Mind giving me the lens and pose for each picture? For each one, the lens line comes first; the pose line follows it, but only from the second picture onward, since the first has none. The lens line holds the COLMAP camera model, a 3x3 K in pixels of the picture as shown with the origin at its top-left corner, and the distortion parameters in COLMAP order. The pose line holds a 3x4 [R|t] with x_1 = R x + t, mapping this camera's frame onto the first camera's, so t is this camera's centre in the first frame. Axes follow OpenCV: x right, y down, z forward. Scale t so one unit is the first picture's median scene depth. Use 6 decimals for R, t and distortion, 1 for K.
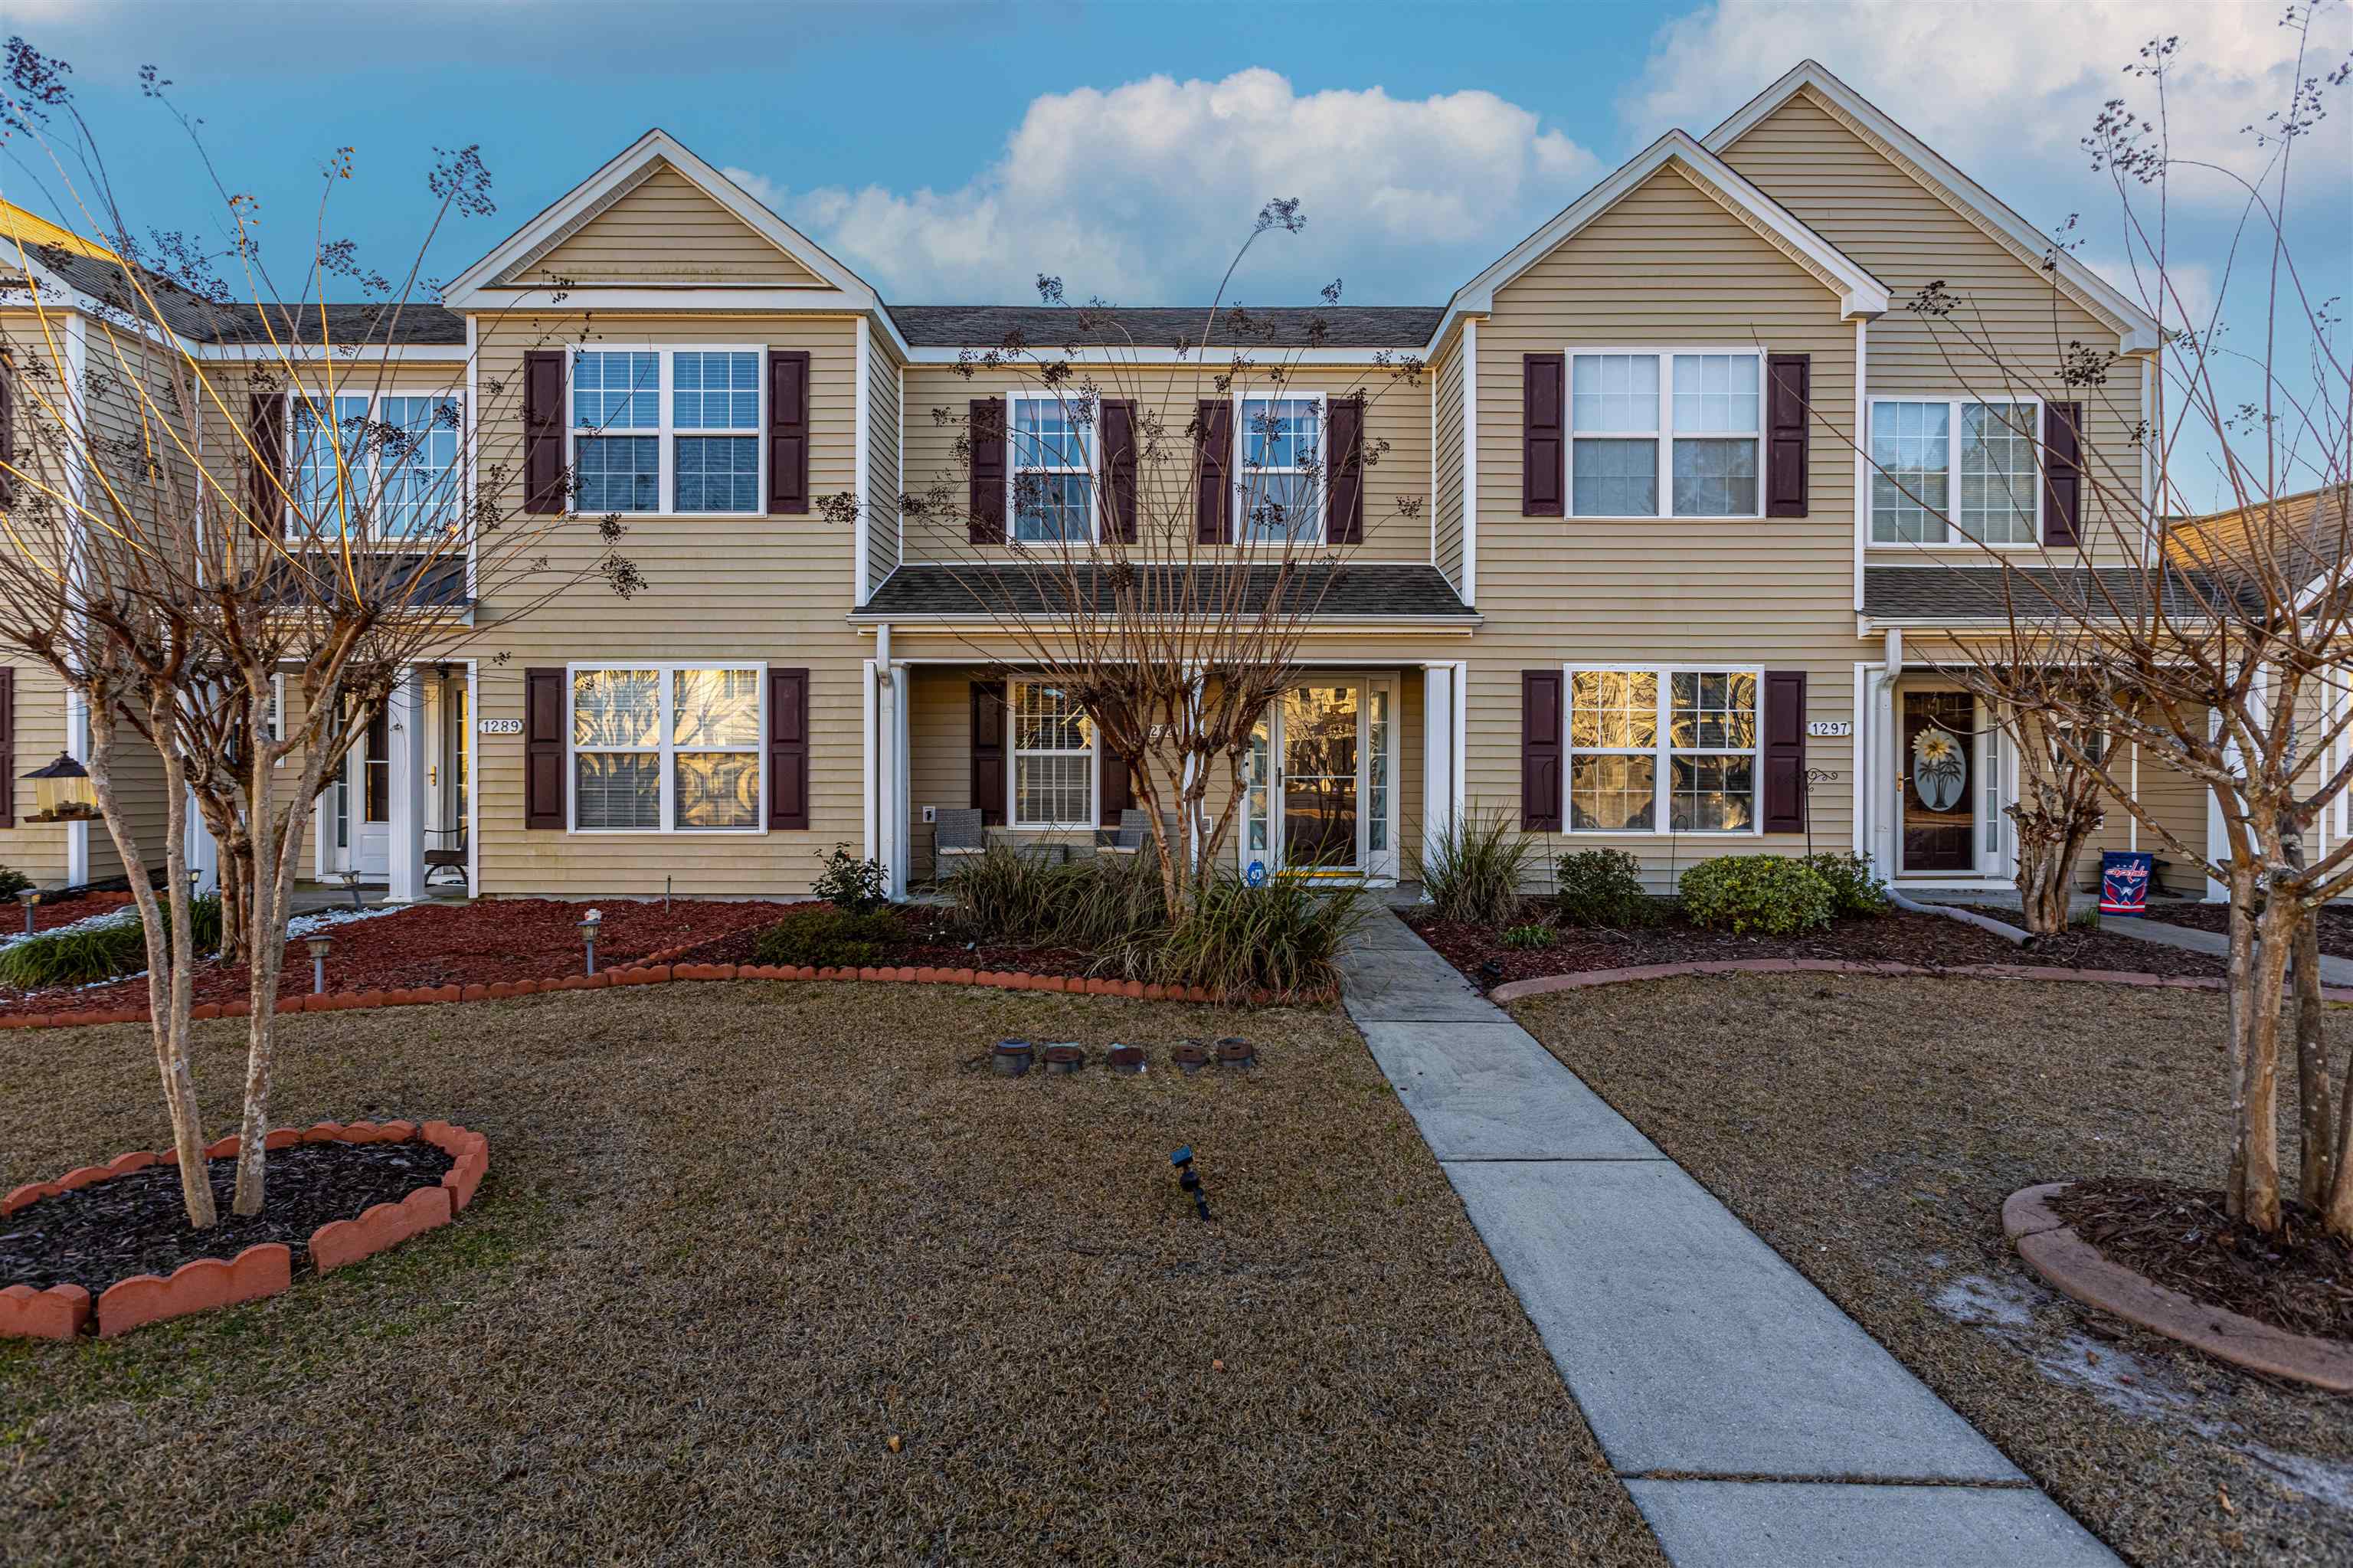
lens RADIAL K [[1045.4, 0, 1176.5], [0, 1045.4, 784.0], [0, 0, 1]] dist [-0.000107, 0.000428]
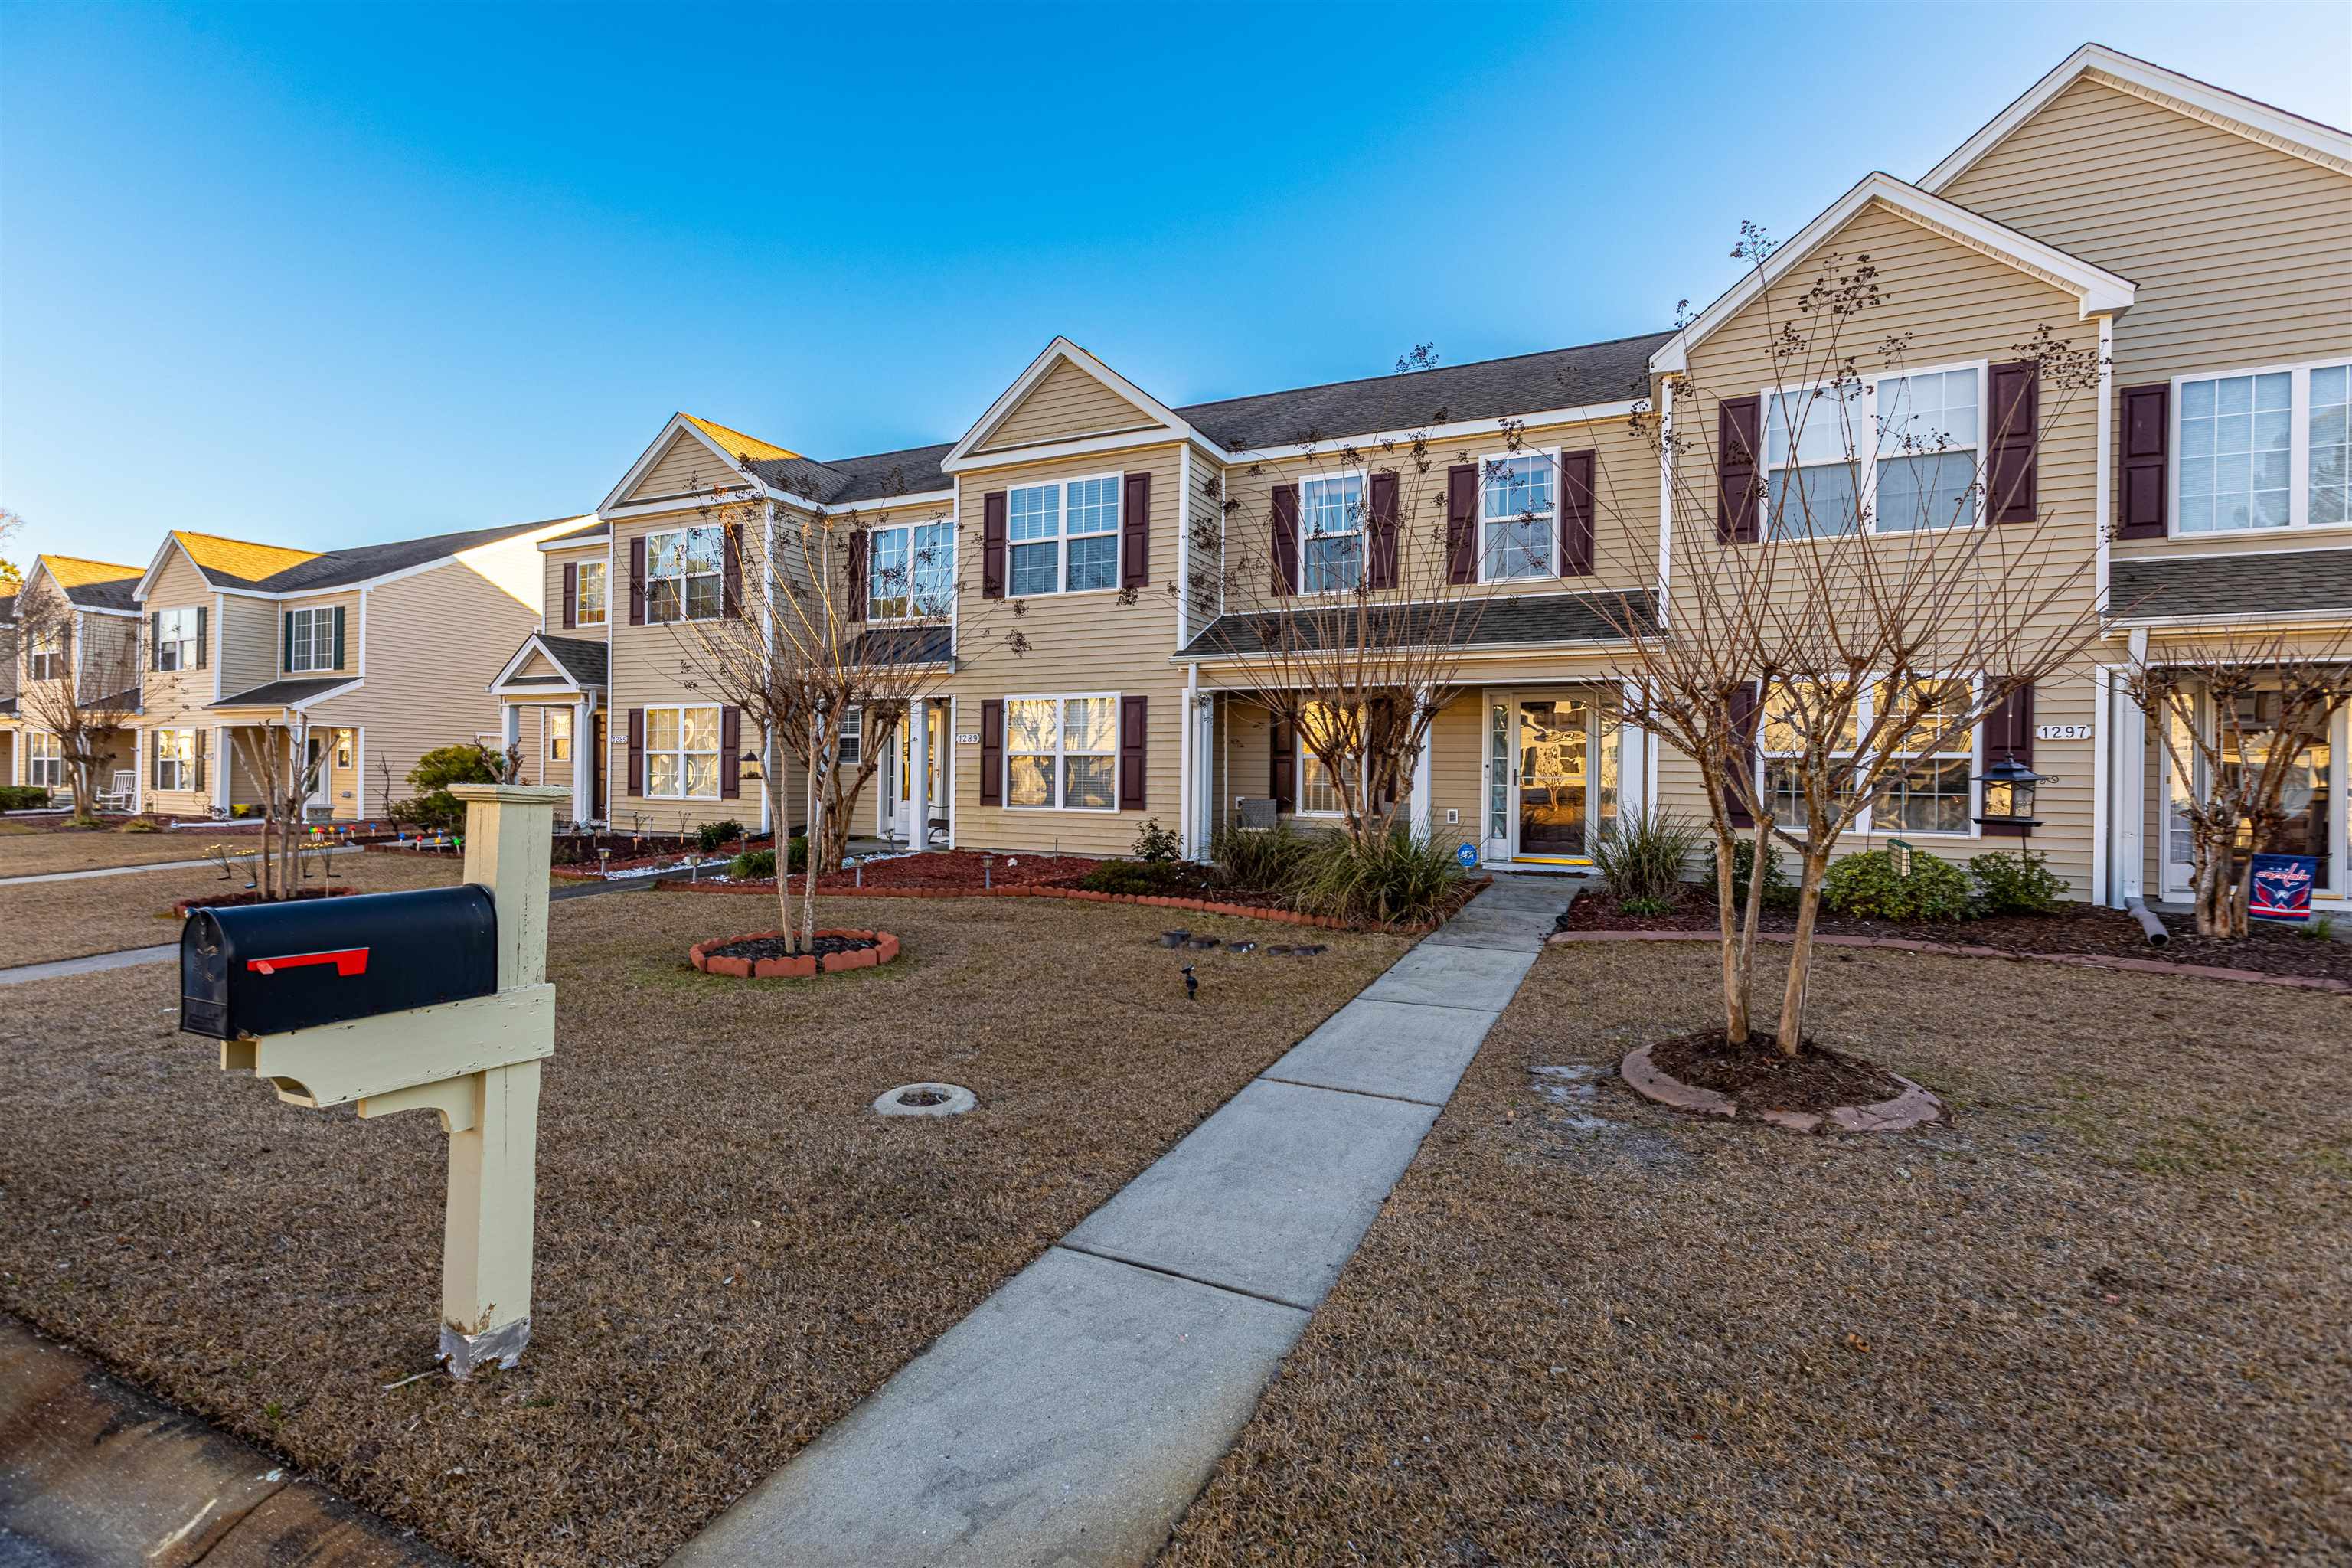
lens RADIAL K [[1044.9, 0, 1176.0], [0, 1044.9, 784.0], [0, 0, 1]] dist [-0.000107, 0.000428]
pose [[0.903390, 0.012288, -0.428643, 0.290382], [-0.016027, 0.999858, -0.005114, 0.014836], [0.428519, 0.011490, 0.903460, -0.256247]]
